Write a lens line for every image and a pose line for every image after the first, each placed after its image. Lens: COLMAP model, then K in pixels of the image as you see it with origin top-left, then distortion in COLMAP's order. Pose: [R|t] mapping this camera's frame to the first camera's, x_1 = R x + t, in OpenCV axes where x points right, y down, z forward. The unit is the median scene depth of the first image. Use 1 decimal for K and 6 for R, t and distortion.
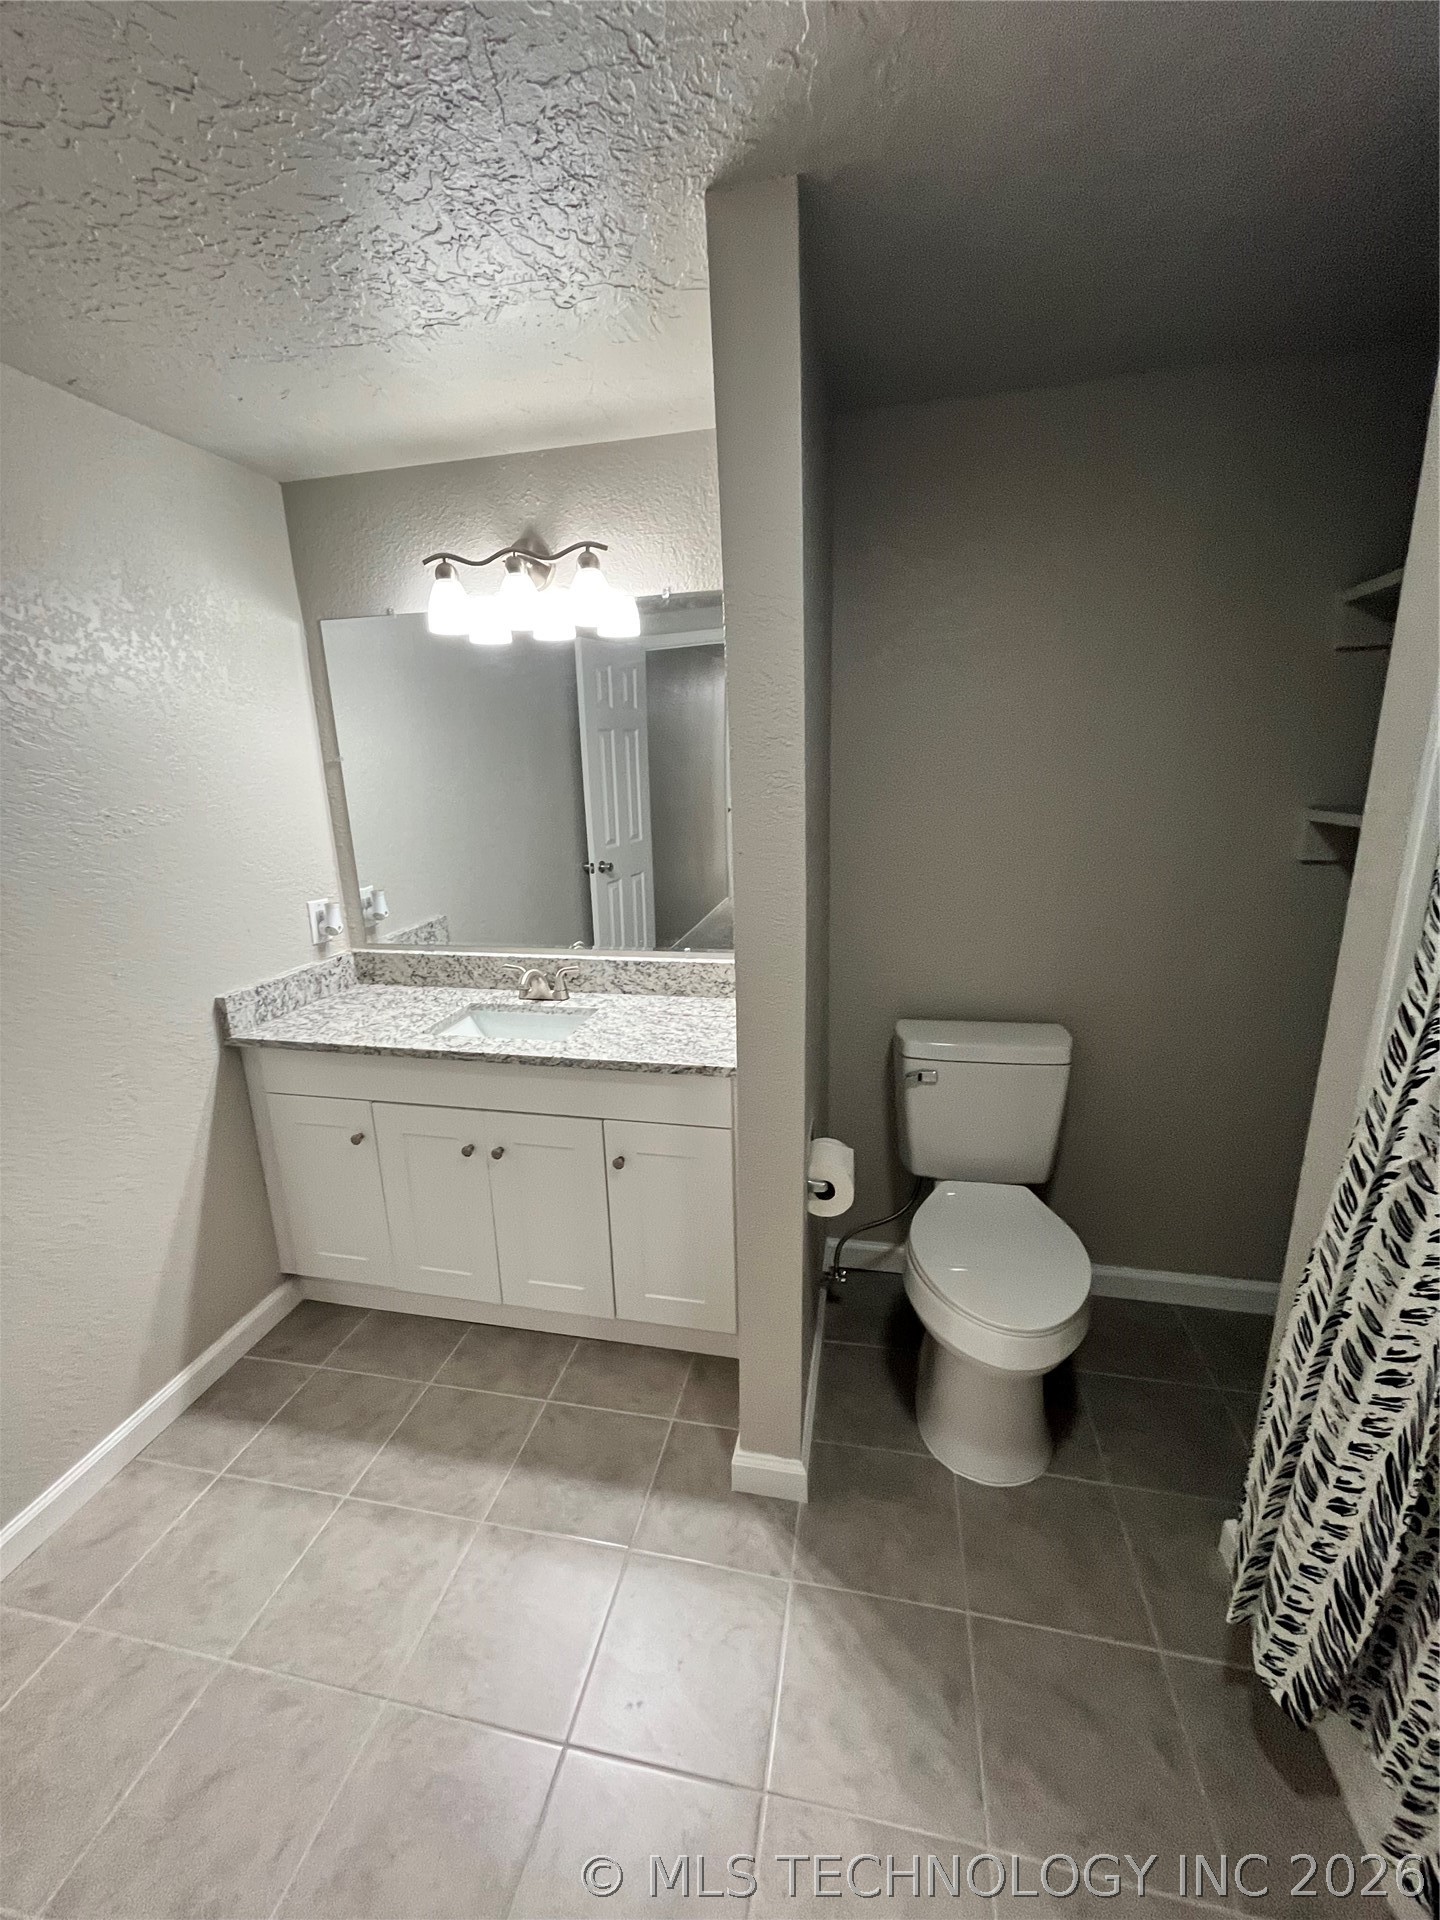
lens RADIAL K [[775.3, 0, 724.2], [0, 775.3, 957.6], [0, 0, 1]] dist [-0.001989, -0.000293]
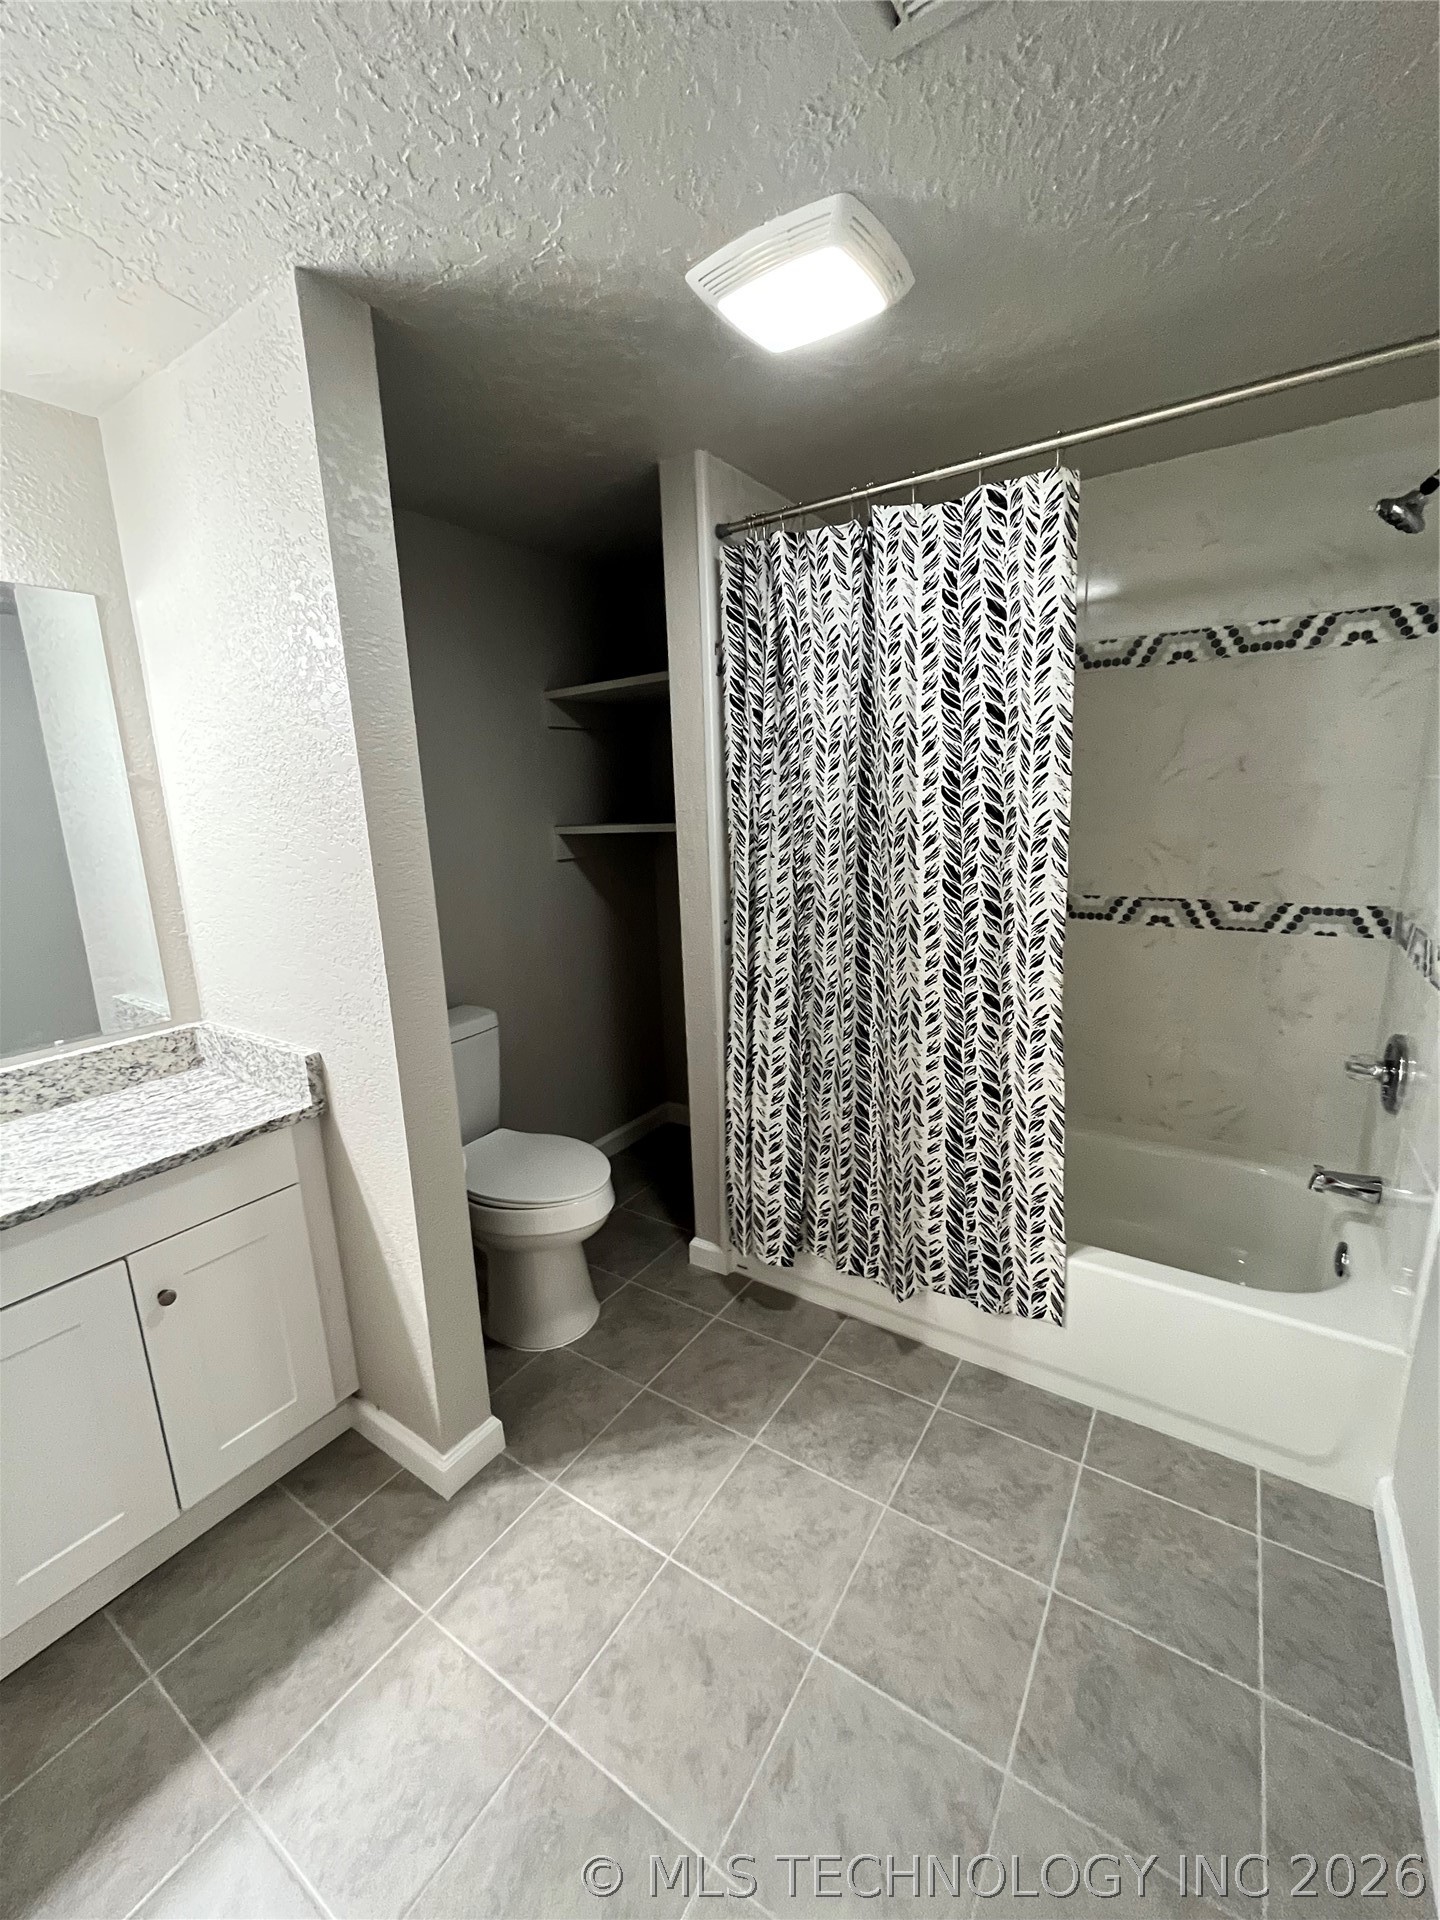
lens RADIAL K [[775.3, 0, 733.3], [0, 775.3, 957.3], [0, 0, 1]] dist [-0.001989, -0.000293]
pose [[0.357108, -0.179108, 0.916730, -0.616706], [0.256458, 0.962527, 0.088154, 0.015126], [-0.898167, 0.203622, 0.389660, 0.125709]]
